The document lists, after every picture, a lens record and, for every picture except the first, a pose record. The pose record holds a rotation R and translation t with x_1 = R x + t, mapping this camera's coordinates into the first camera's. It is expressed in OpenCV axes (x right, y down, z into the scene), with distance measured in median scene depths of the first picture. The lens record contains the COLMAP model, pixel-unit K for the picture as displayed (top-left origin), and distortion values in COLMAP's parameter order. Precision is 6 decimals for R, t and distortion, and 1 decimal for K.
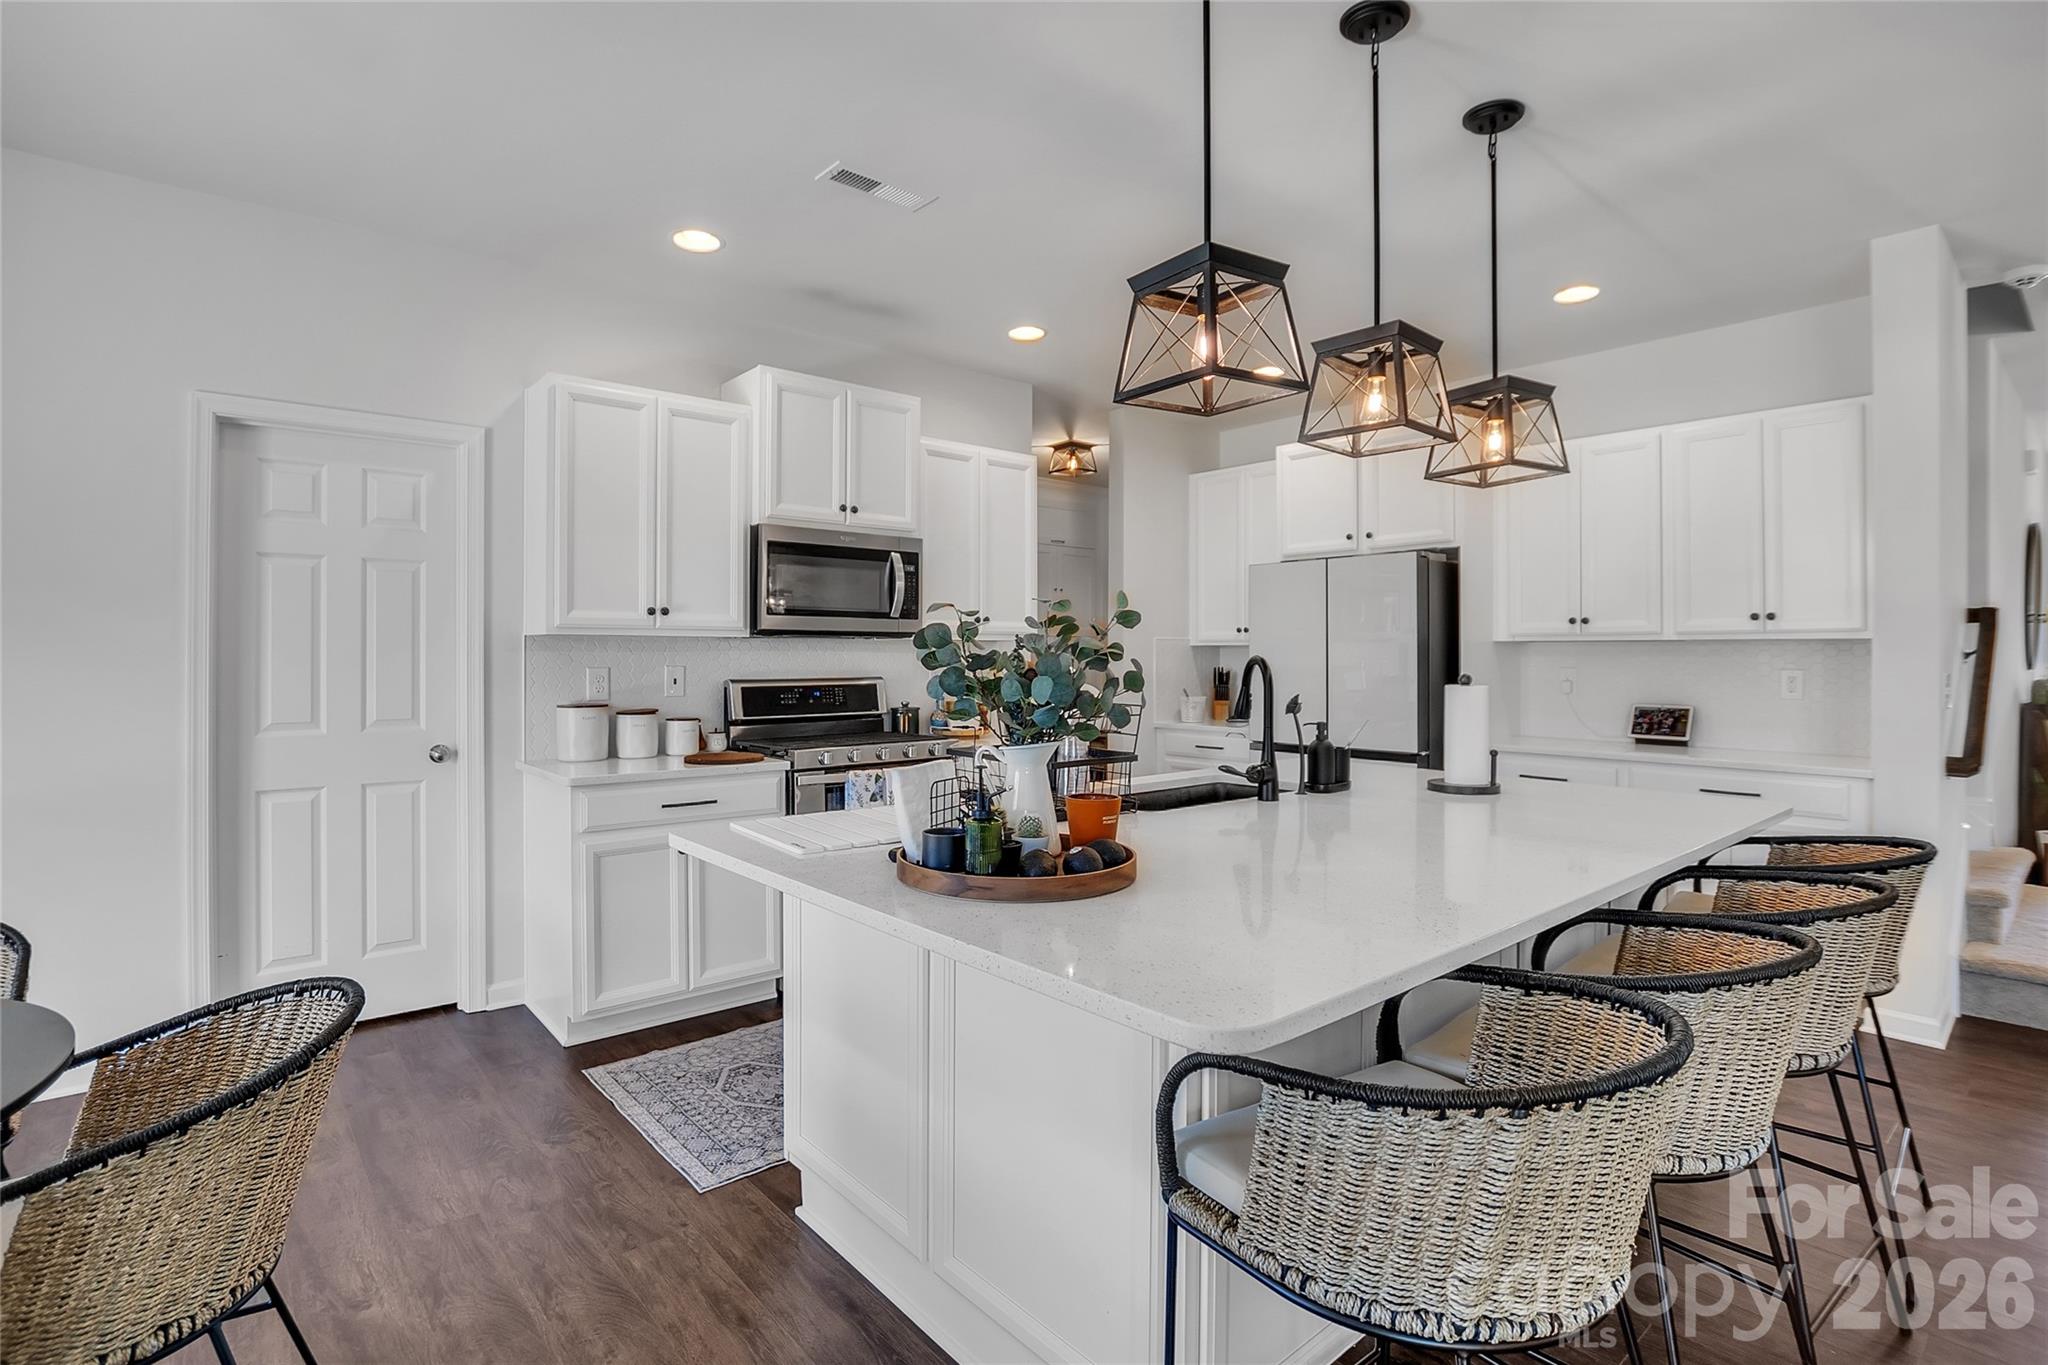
lens RADIAL K [[974.5, 0, 1015.5], [0, 974.5, 666.7], [0, 0, 1]] dist [-0.015110, 0.000532]
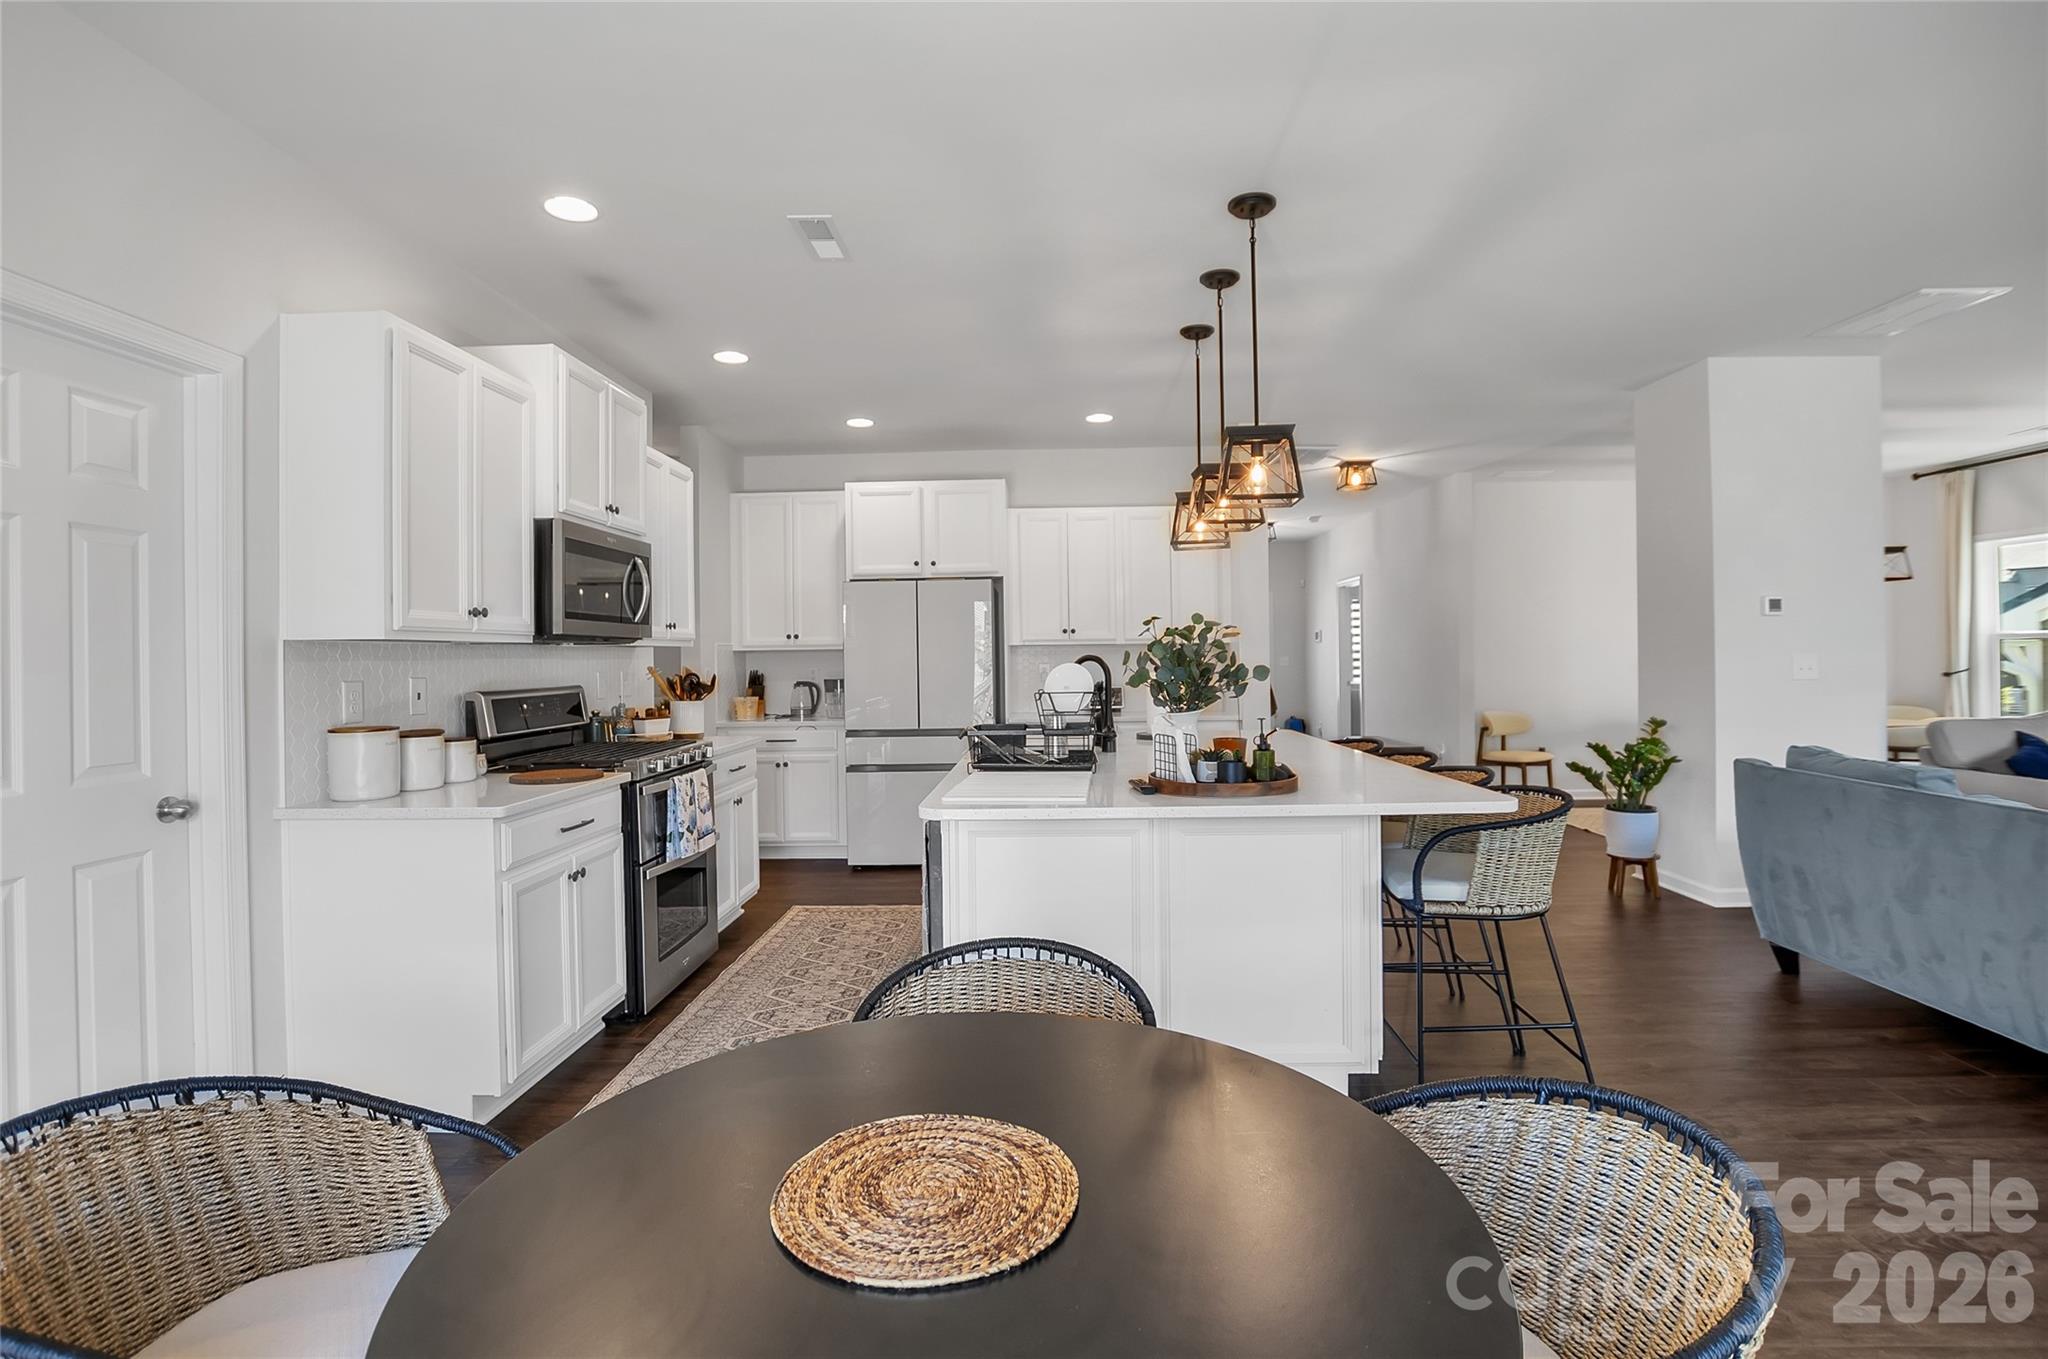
lens RADIAL K [[974.5, 0, 1012.9], [0, 974.5, 662.5], [0, 0, 1]] dist [-0.015110, 0.000532]
pose [[0.668524, -0.014460, 0.743550, -0.670900], [0.020961, 0.999780, 0.000597, -0.003326], [-0.743395, 0.015187, 0.668681, 0.079650]]
